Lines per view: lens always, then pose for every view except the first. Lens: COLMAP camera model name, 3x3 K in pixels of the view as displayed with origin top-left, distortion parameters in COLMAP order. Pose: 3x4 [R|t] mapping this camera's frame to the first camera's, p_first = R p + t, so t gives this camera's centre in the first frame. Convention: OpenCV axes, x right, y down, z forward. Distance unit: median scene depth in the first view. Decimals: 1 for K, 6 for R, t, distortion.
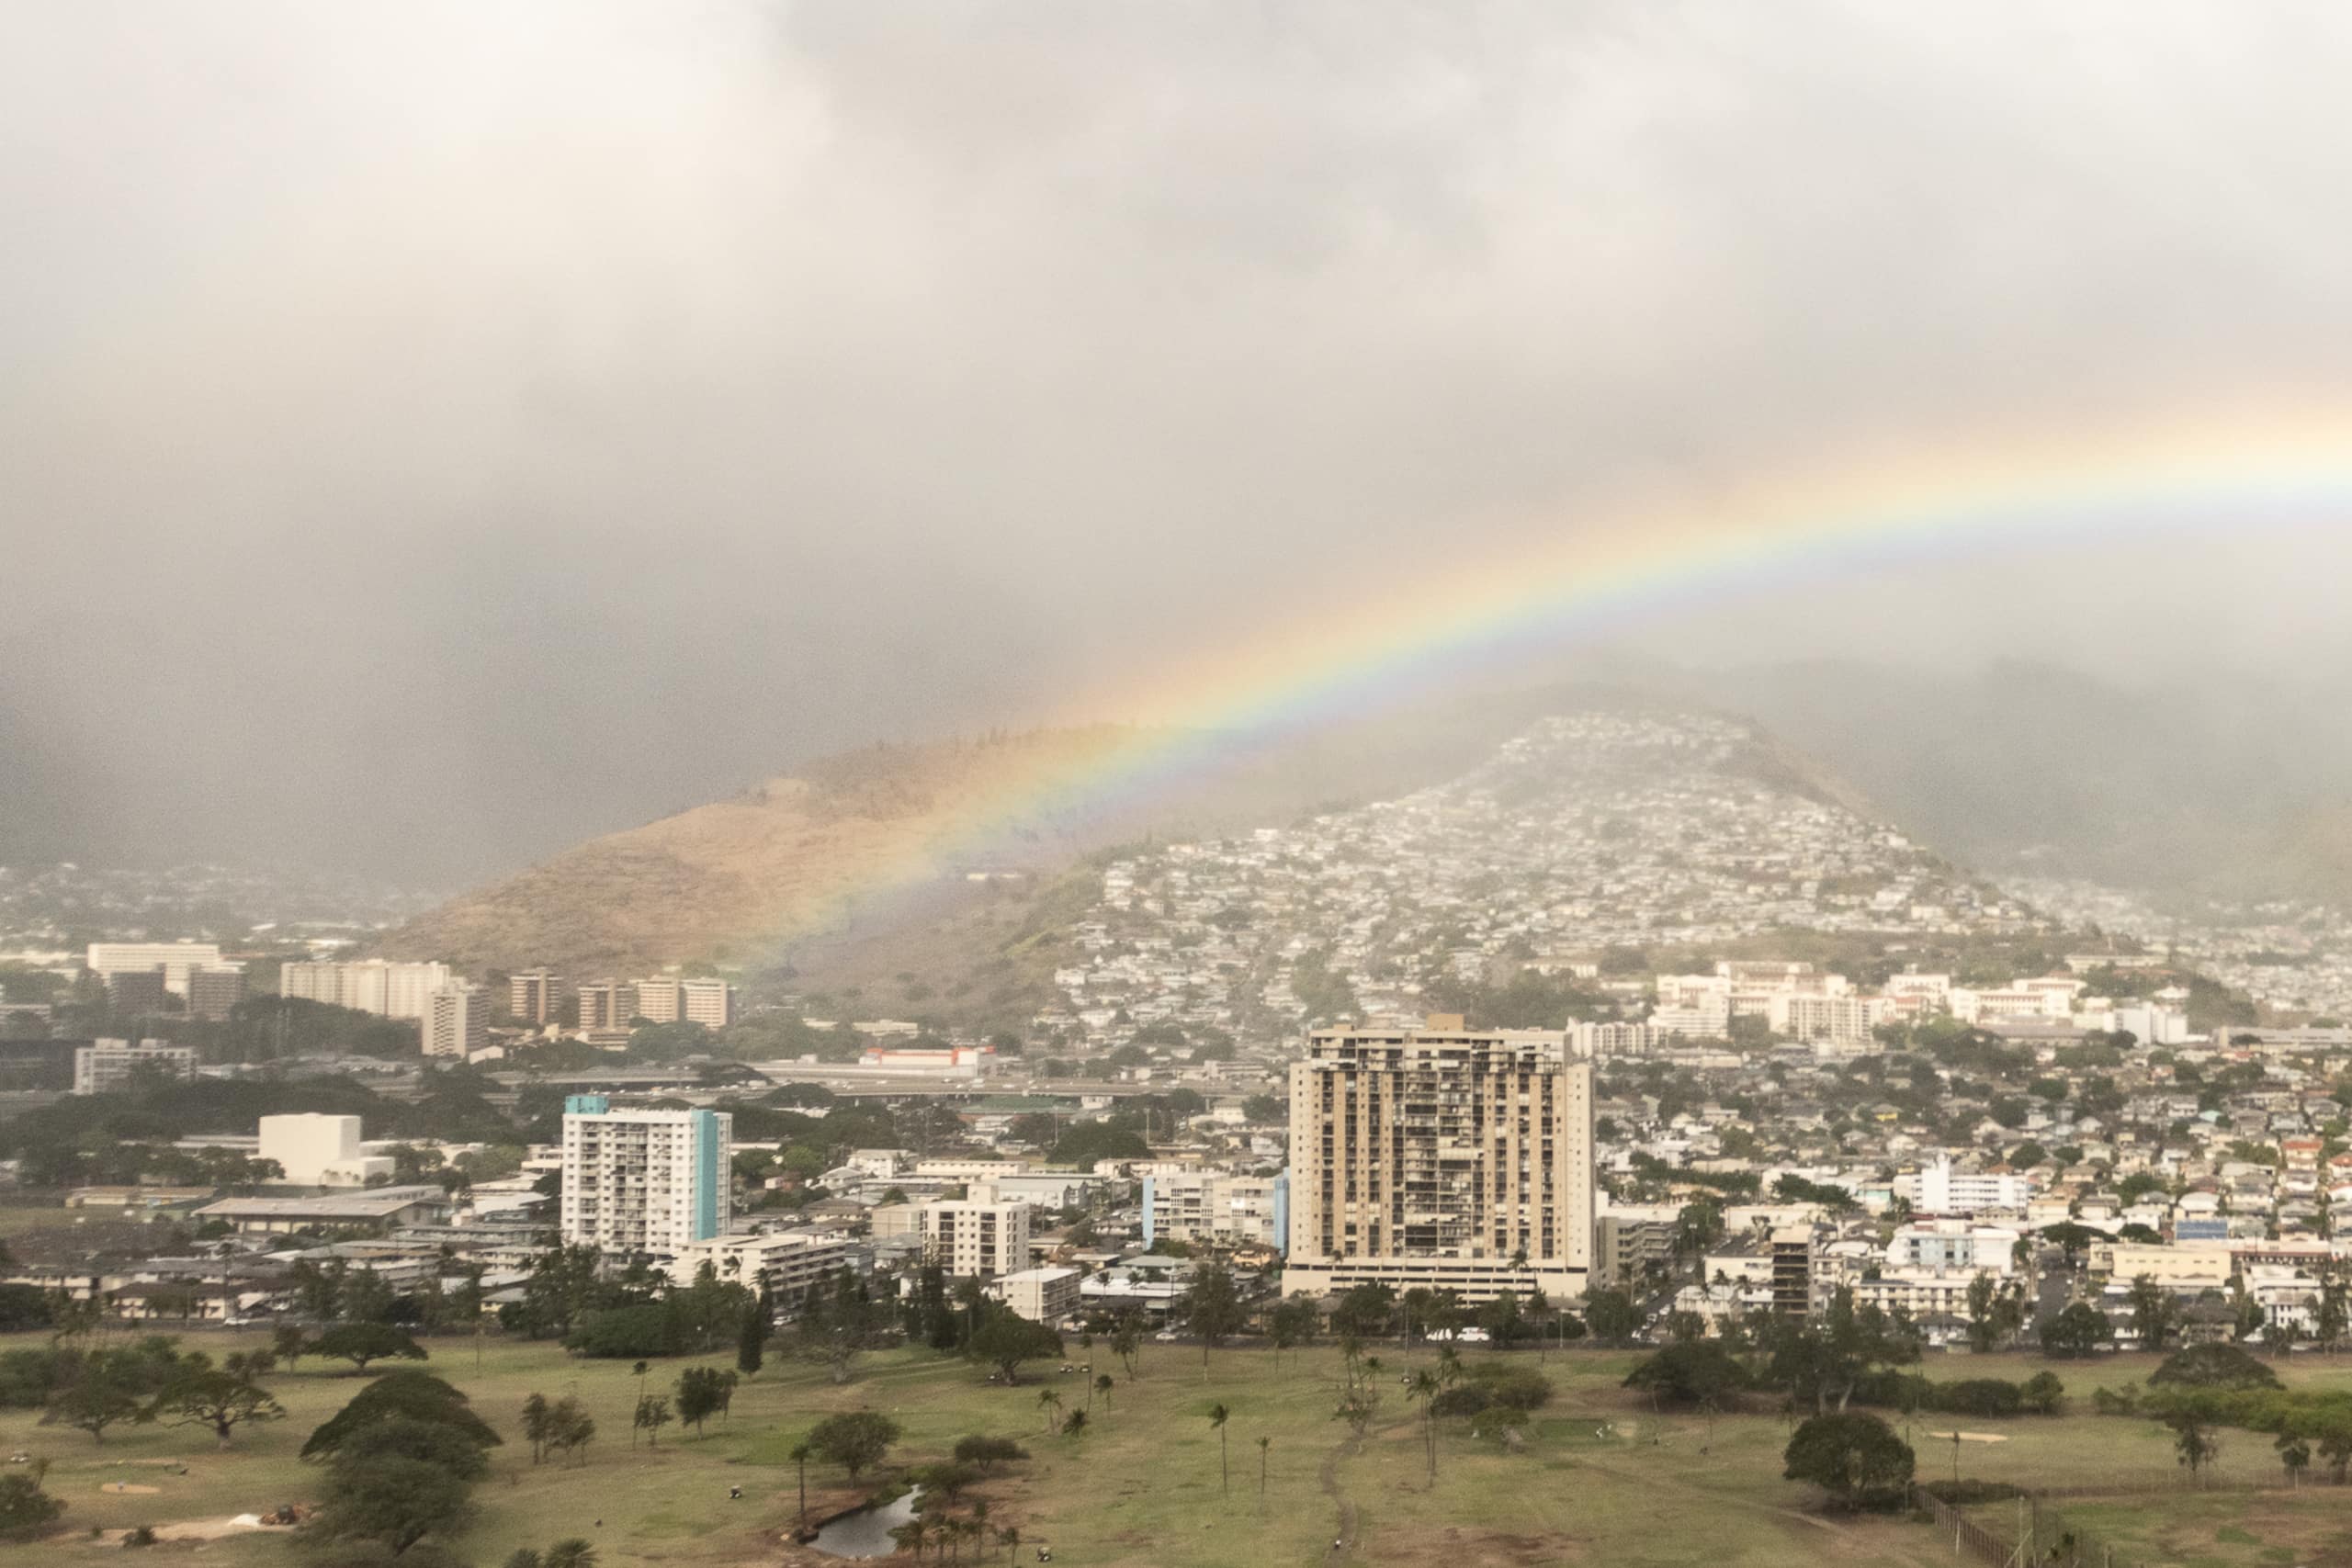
lens RADIAL K [[1705.2, 0, 1176.0], [0, 1705.2, 784.0], [0, 0, 1]] dist [0.027380, 0.001879]
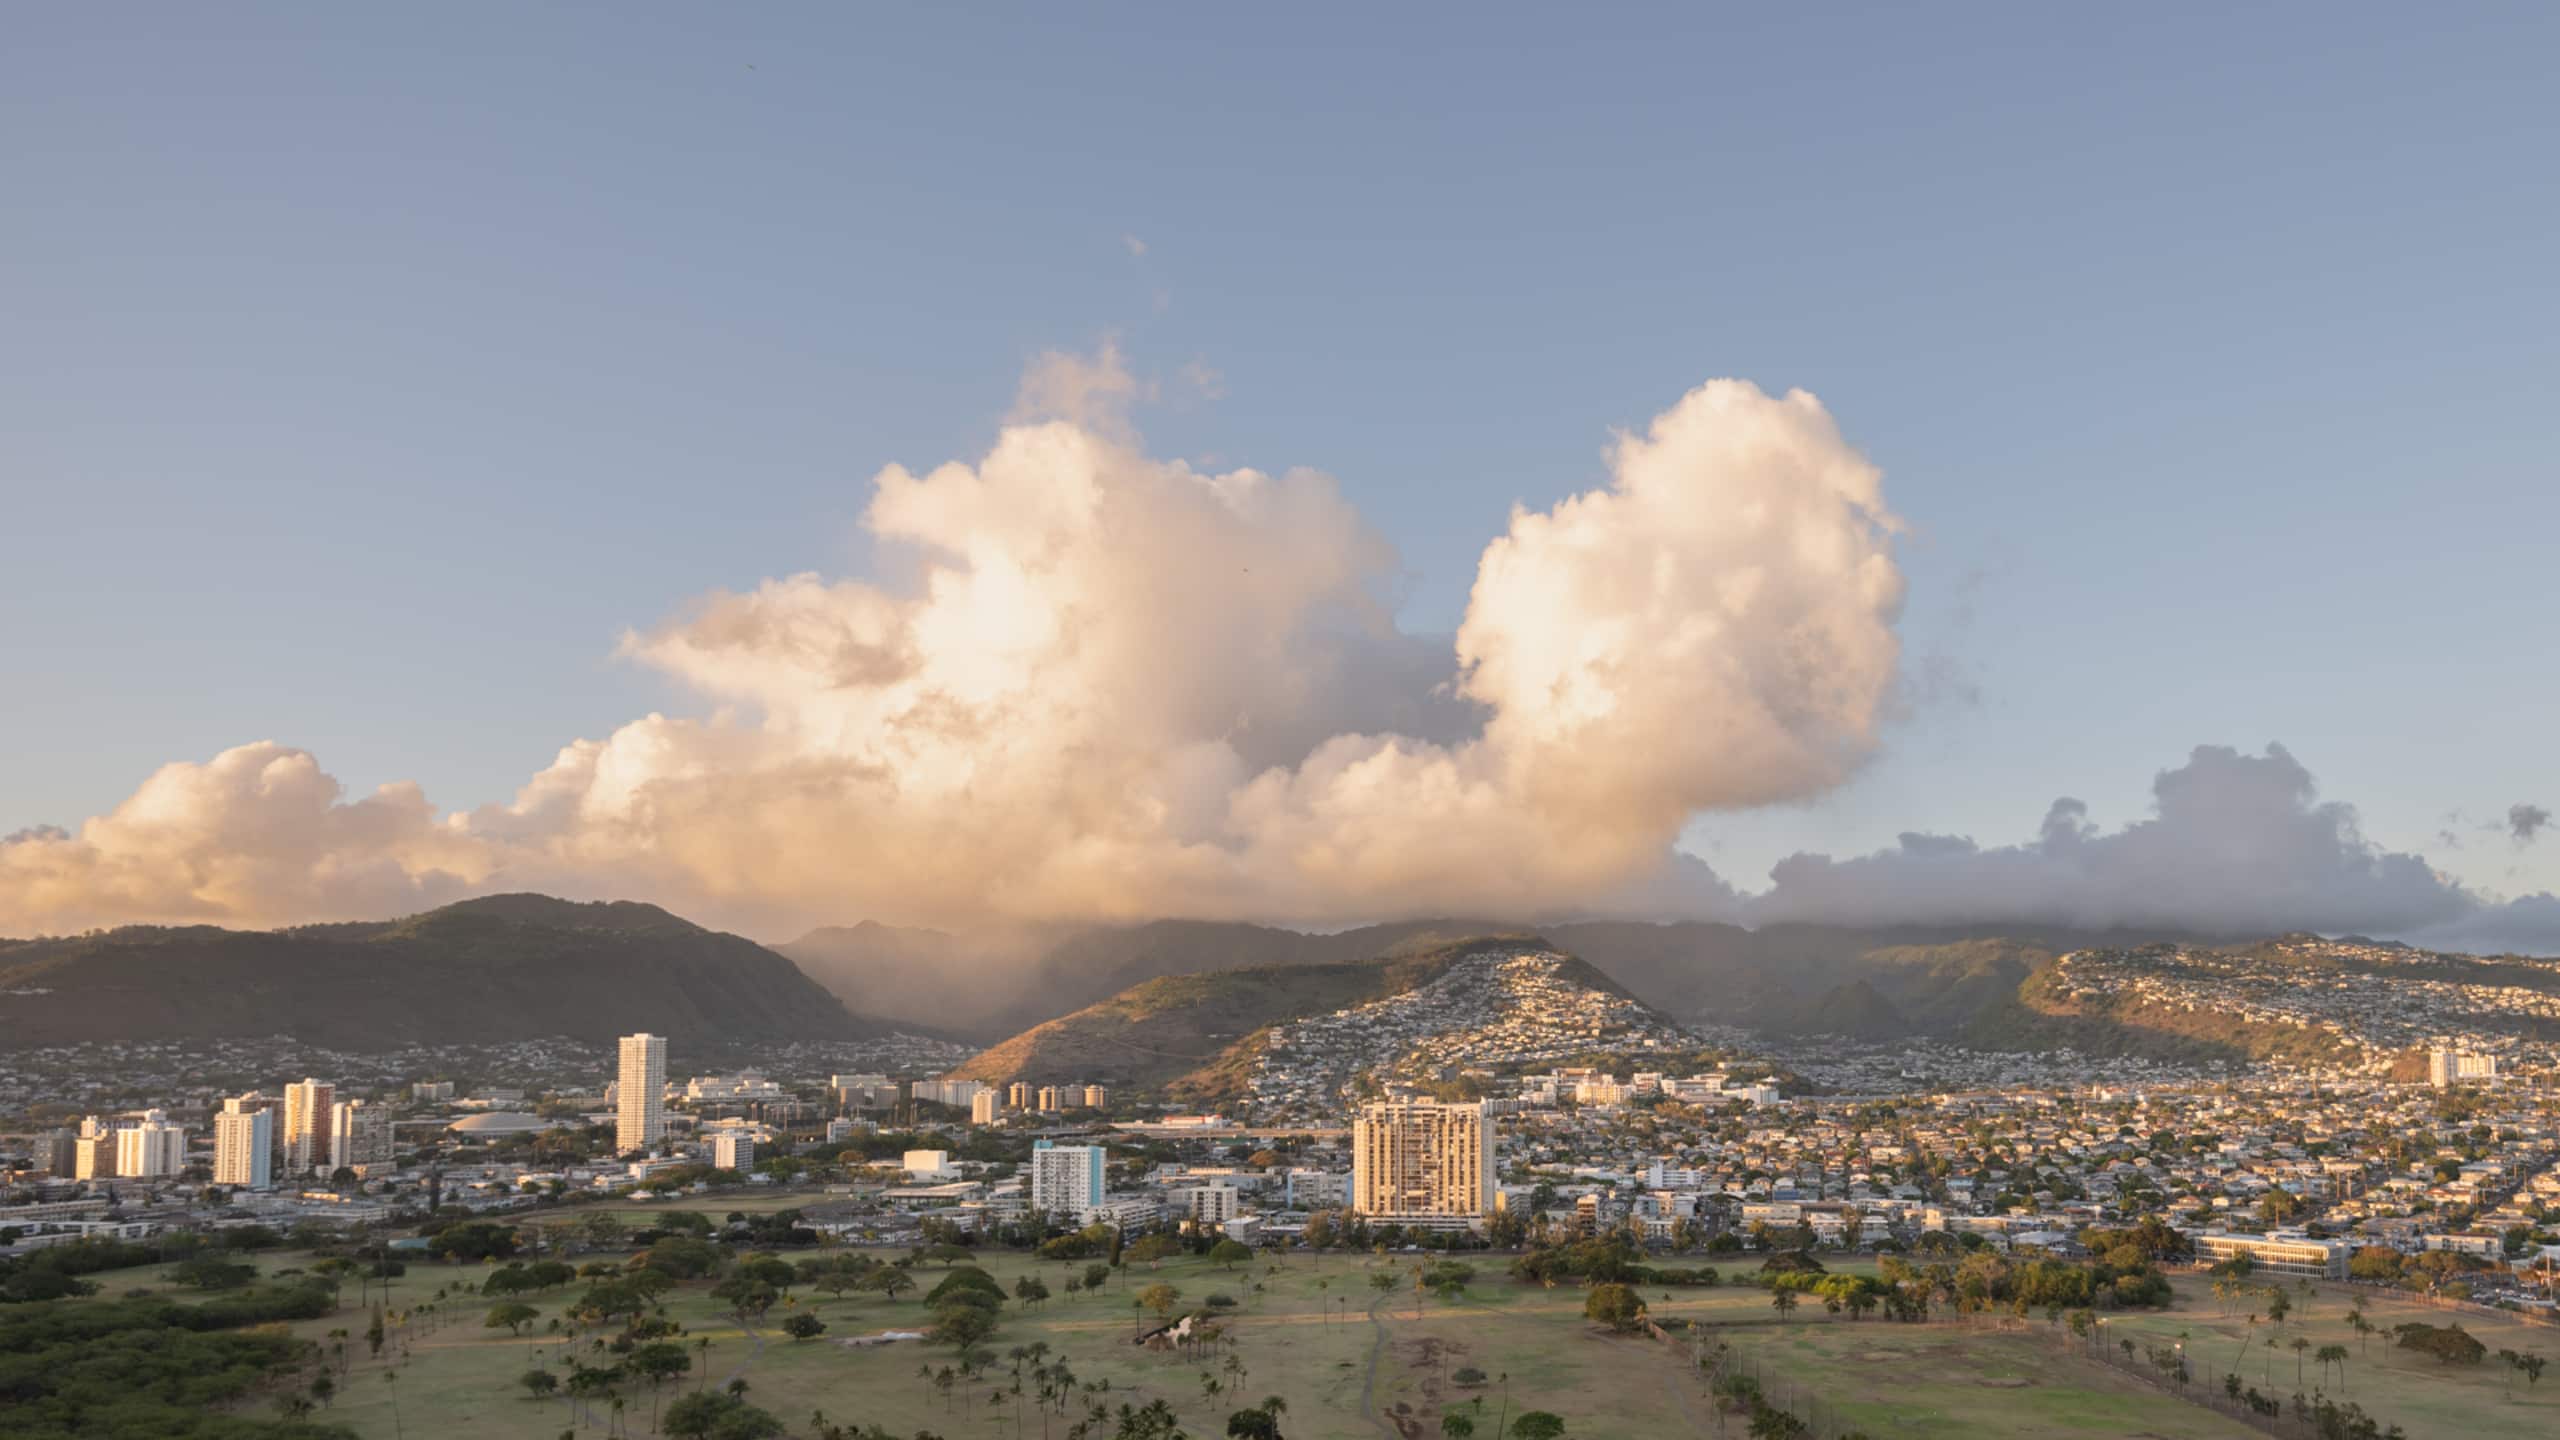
lens RADIAL K [[1893.4, 0, 1280.0], [0, 1893.4, 720.0], [0, 0, 1]] dist [0.085870, -0.085261]
pose [[0.995651, 0.003538, 0.093093, -0.255419], [0.000560, 0.999033, -0.043959, -0.239465], [-0.093158, 0.043820, 0.994687, -1.421012]]
